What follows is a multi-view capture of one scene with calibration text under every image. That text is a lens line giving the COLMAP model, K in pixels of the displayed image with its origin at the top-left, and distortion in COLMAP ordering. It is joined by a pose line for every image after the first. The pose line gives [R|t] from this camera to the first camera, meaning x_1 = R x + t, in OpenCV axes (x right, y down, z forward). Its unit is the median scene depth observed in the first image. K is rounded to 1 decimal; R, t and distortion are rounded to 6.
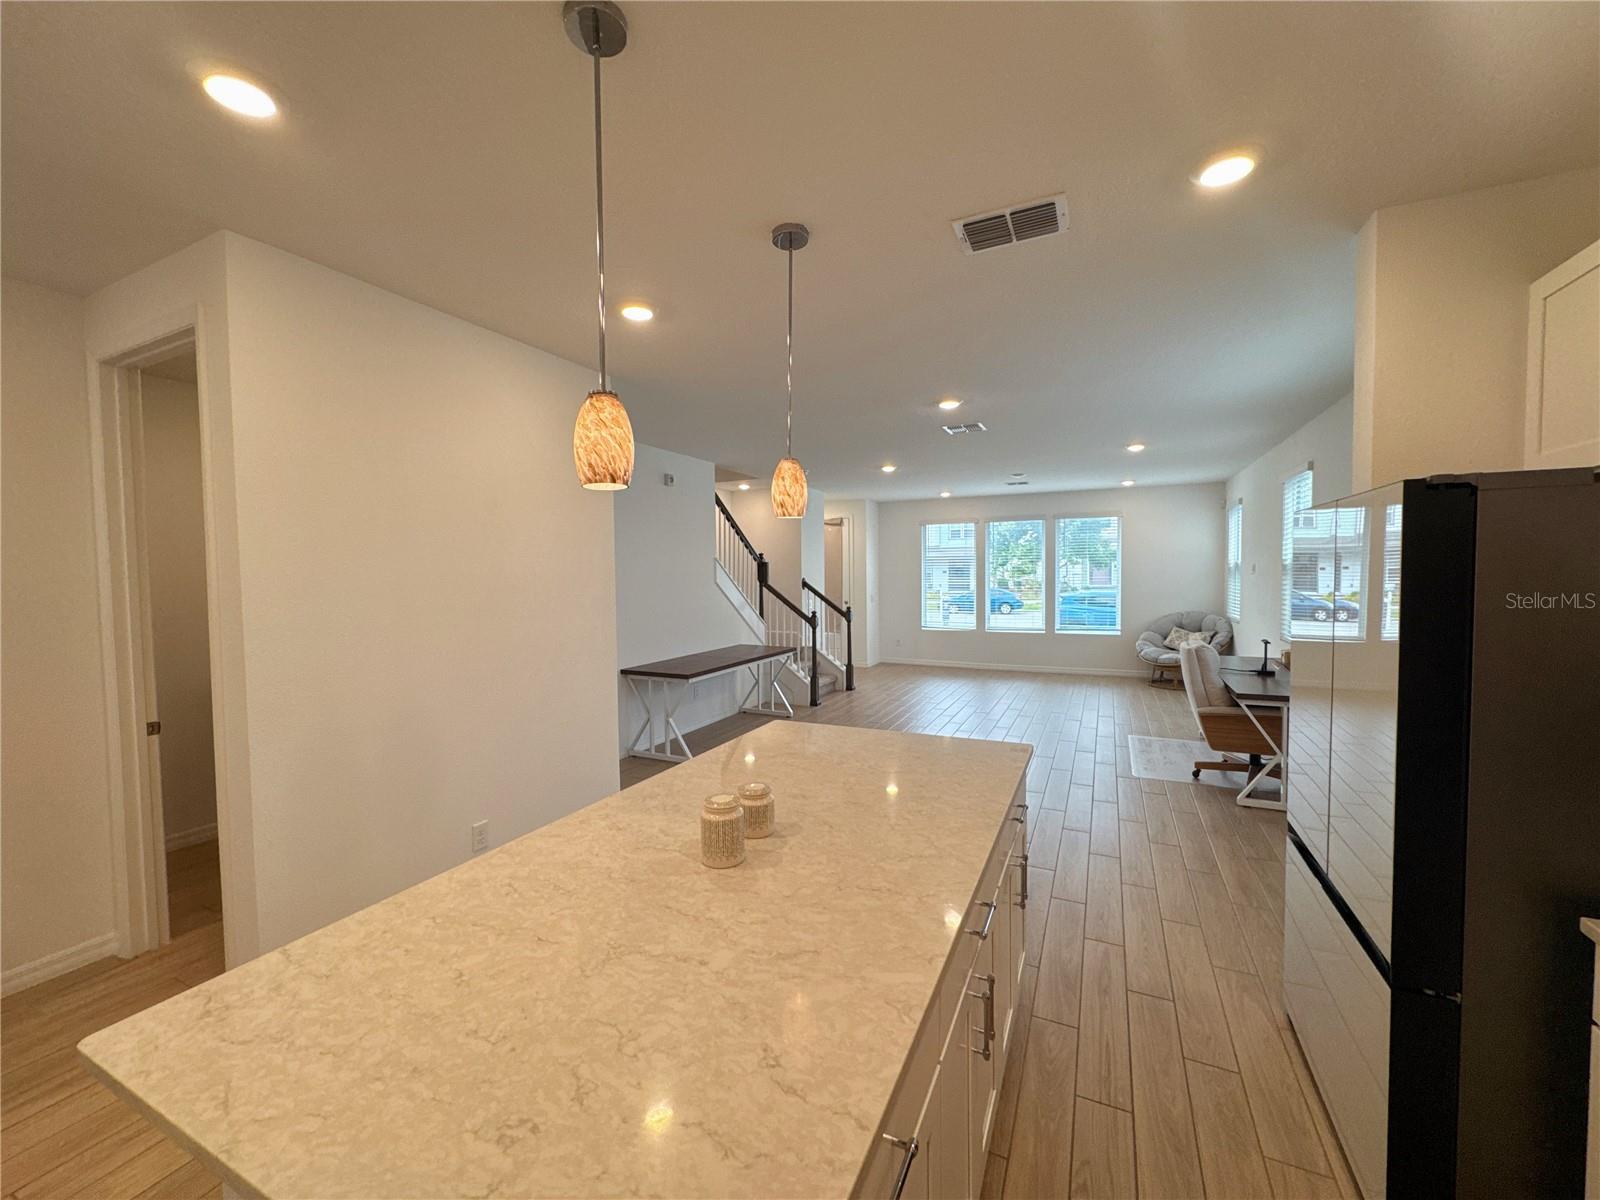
lens RADIAL K [[635.2, 0, 795.3], [0, 635.2, 598.3], [0, 0, 1]] dist [-0.005577, 0.000096]
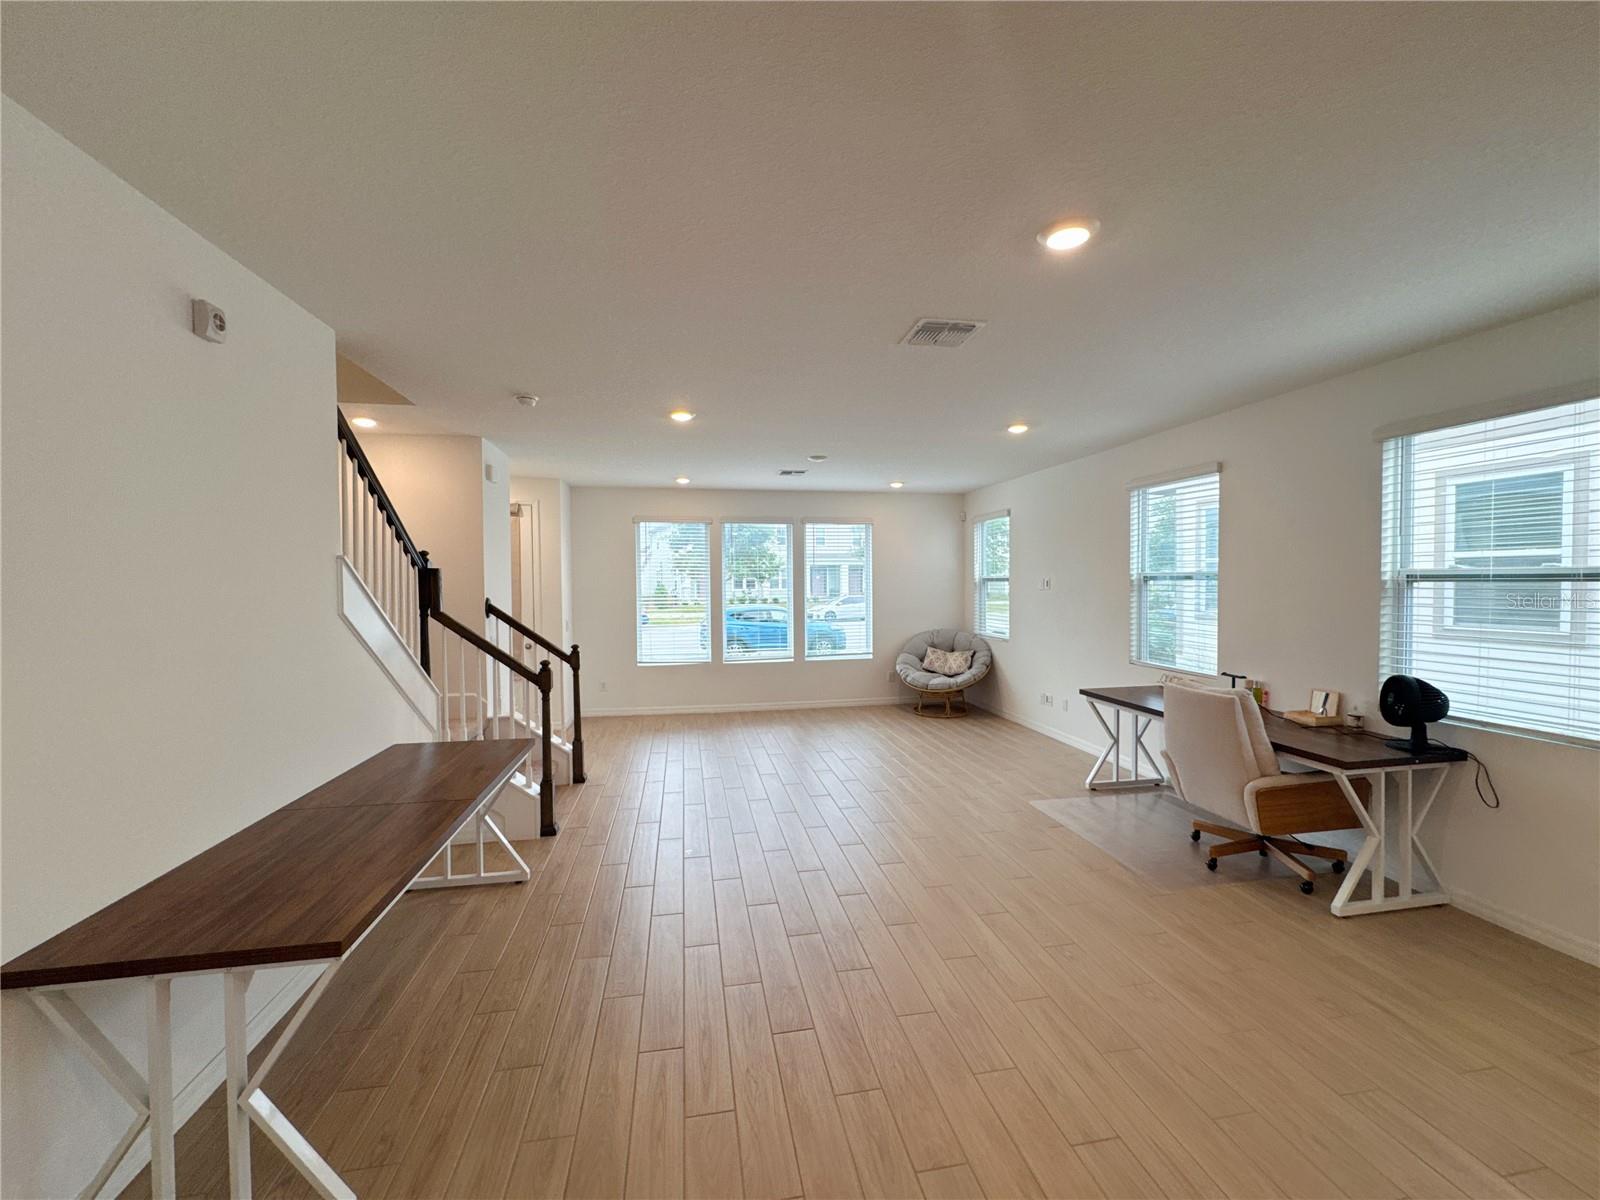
lens RADIAL K [[635.2, 0, 795.3], [0, 635.2, 598.3], [0, 0, 1]] dist [-0.005577, 0.000096]
pose [[0.809055, -0.010610, 0.587638, -0.101491], [0.022994, 0.999643, -0.013610, -0.017834], [-0.587283, 0.024523, 0.809010, 0.380606]]
